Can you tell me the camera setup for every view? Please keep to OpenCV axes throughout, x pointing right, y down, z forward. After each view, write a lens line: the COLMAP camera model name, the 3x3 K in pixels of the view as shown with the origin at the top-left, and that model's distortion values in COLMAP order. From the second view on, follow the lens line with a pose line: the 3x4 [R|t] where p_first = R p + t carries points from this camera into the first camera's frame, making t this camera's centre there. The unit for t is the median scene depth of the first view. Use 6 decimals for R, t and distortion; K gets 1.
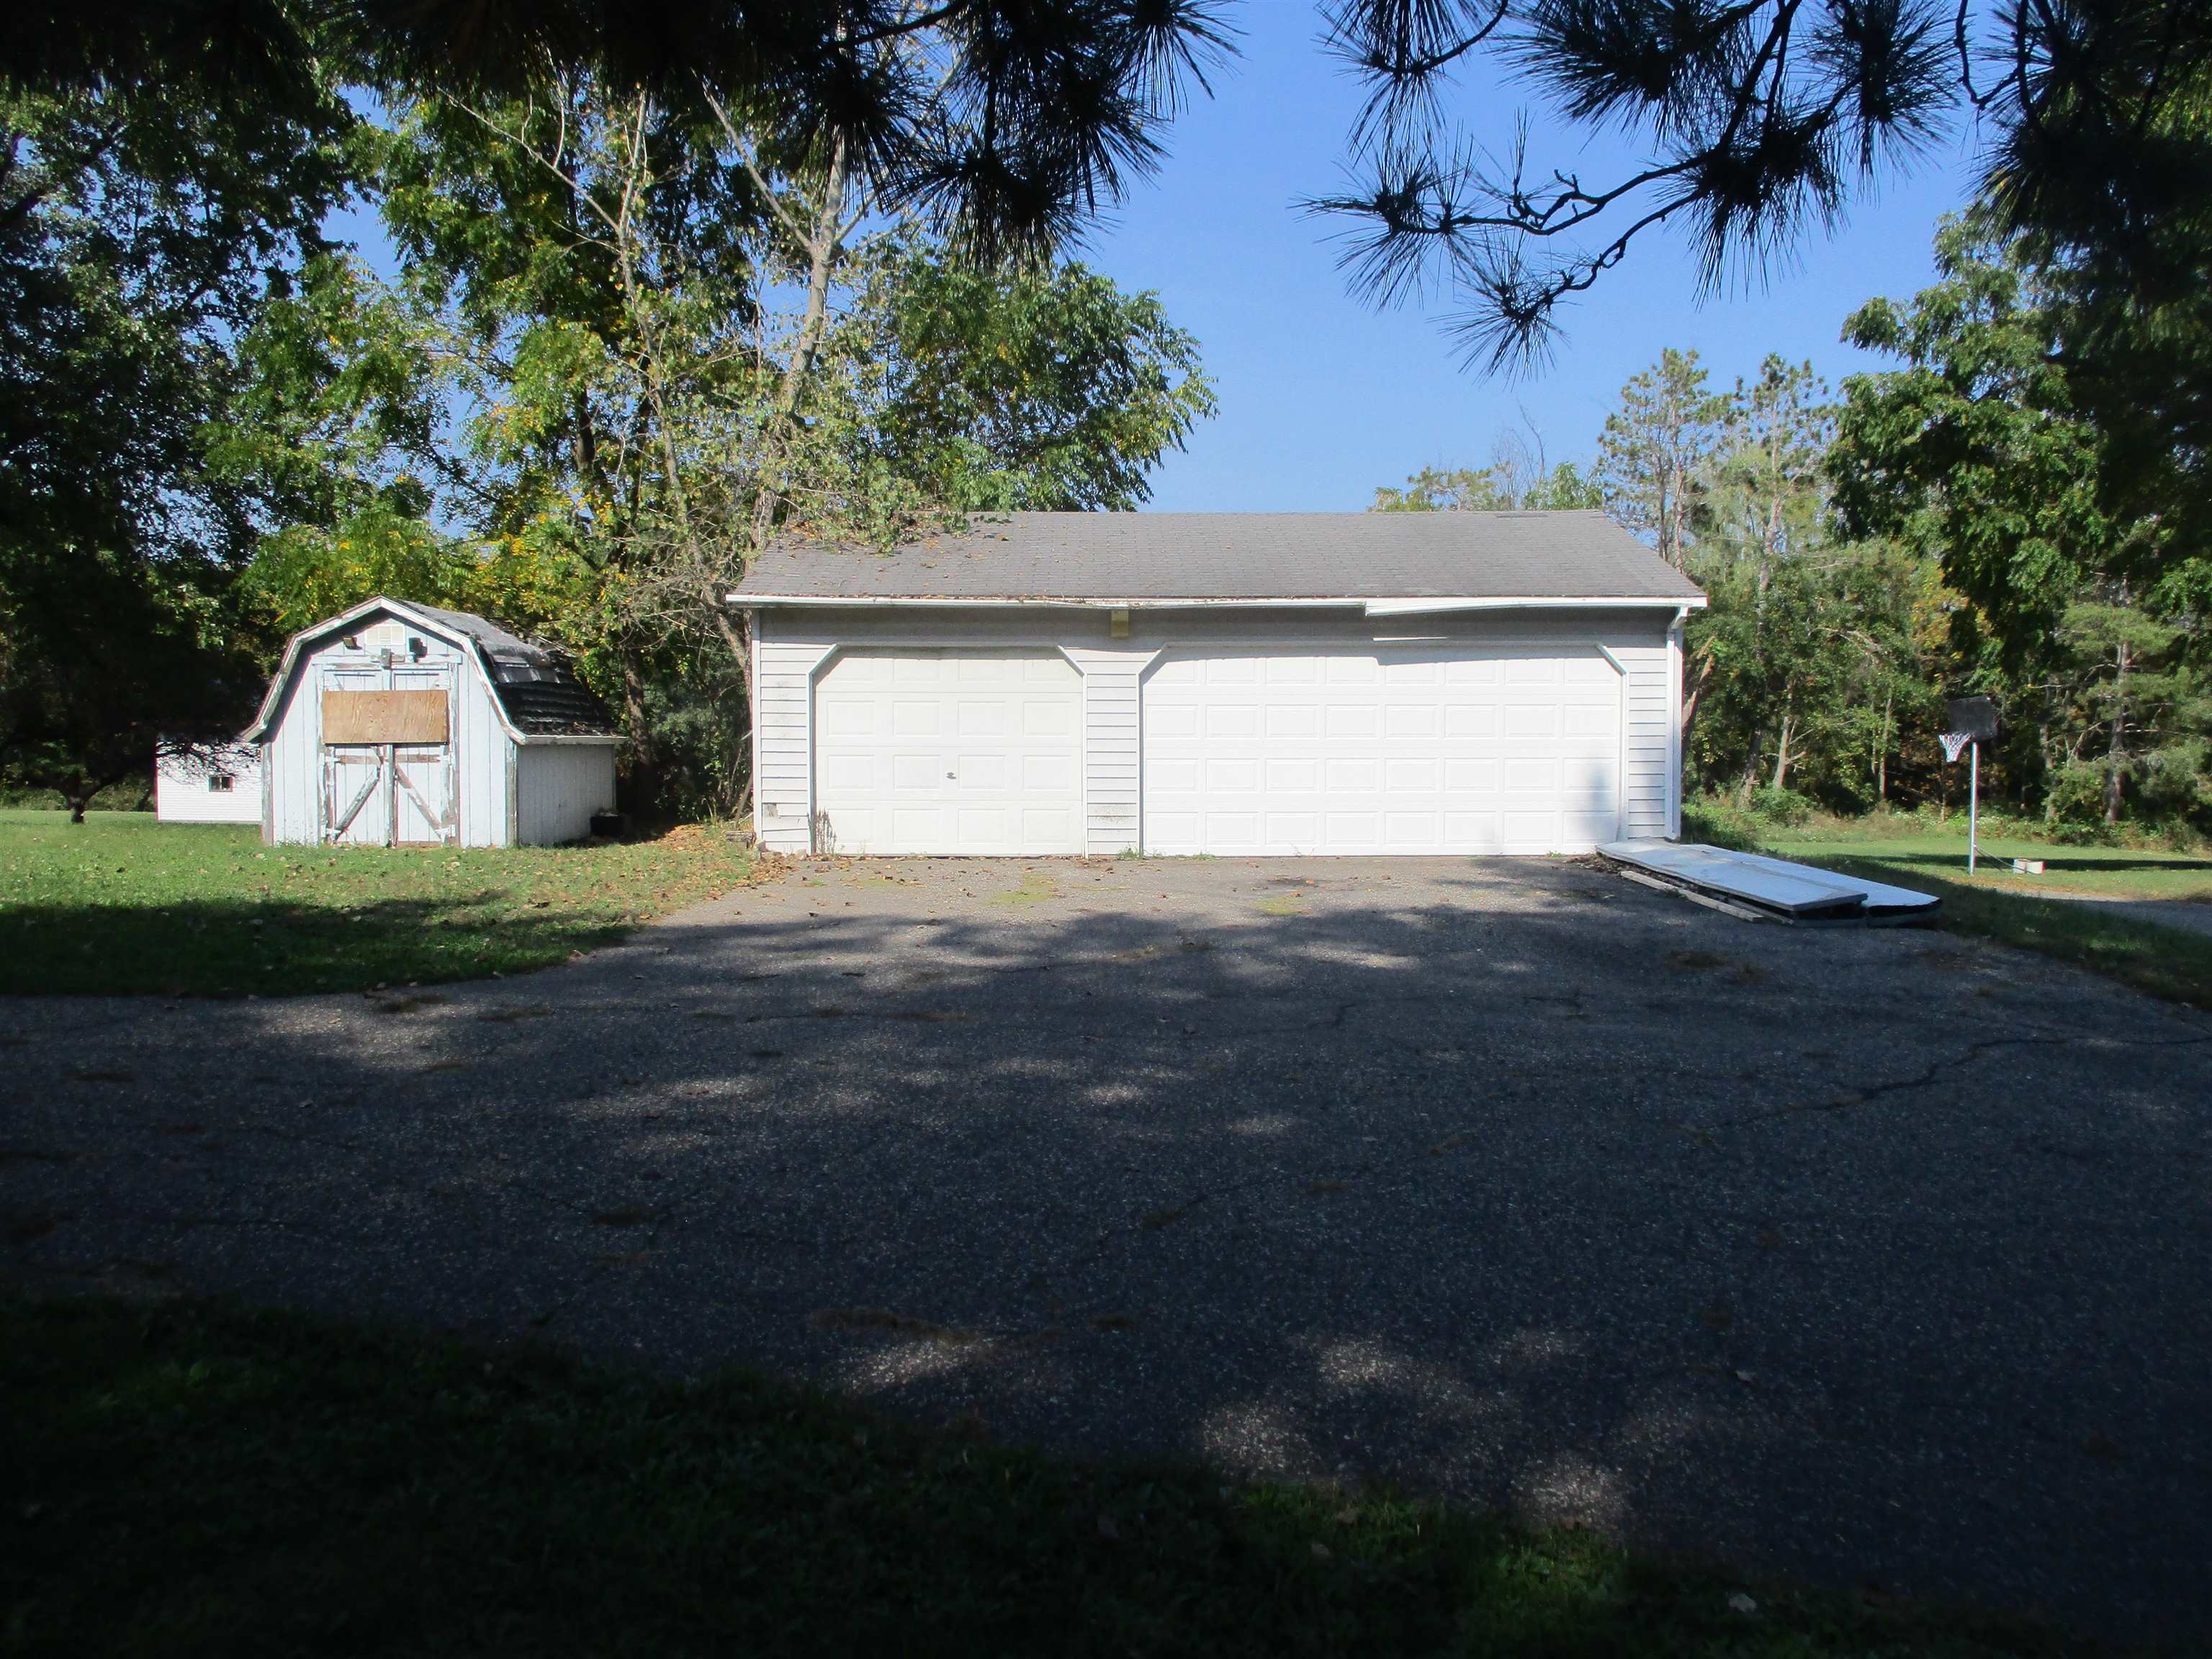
lens RADIAL K [[1876.4, 0, 1106.2], [0, 1876.4, 824.2], [0, 0, 1]] dist [-0.026640, 0.017961]
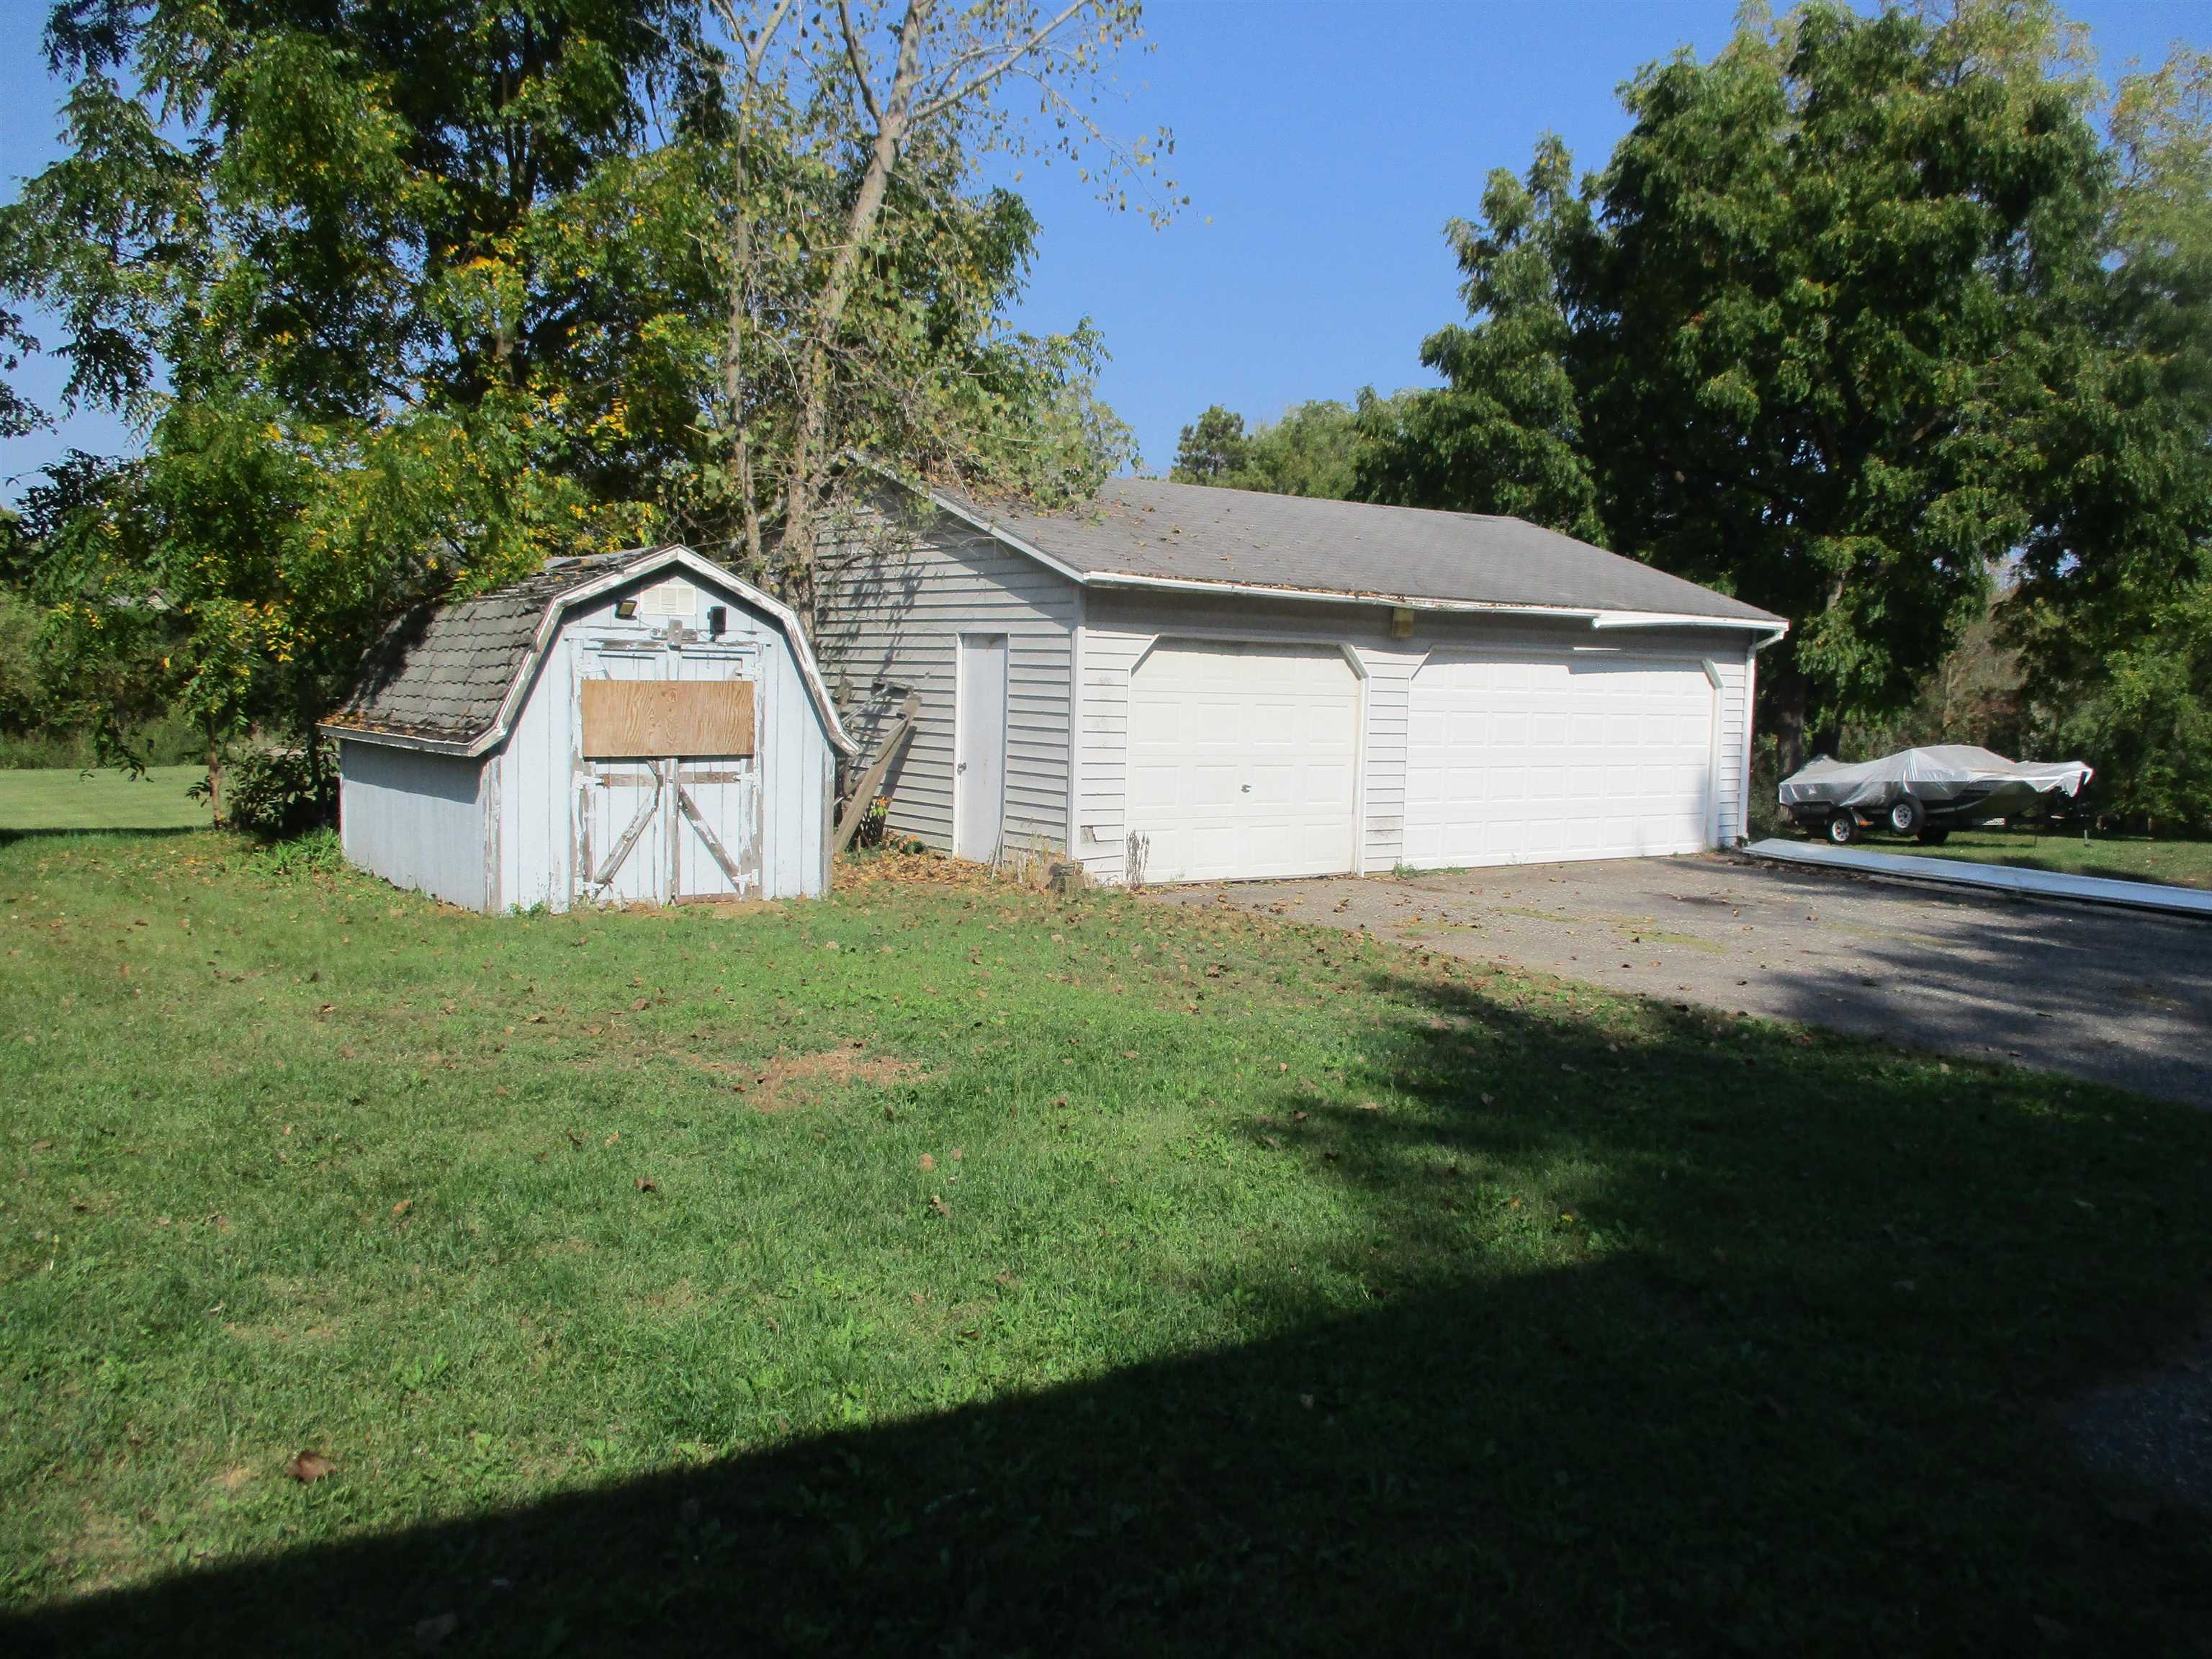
lens RADIAL K [[1876.4, 0, 1105.6], [0, 1876.4, 834.4], [0, 0, 1]] dist [-0.026640, 0.017961]
pose [[0.792657, -0.030778, 0.608891, -0.680868], [-0.002324, 0.998565, 0.053500, -0.051906], [-0.609664, -0.043822, 0.791448, 0.348086]]
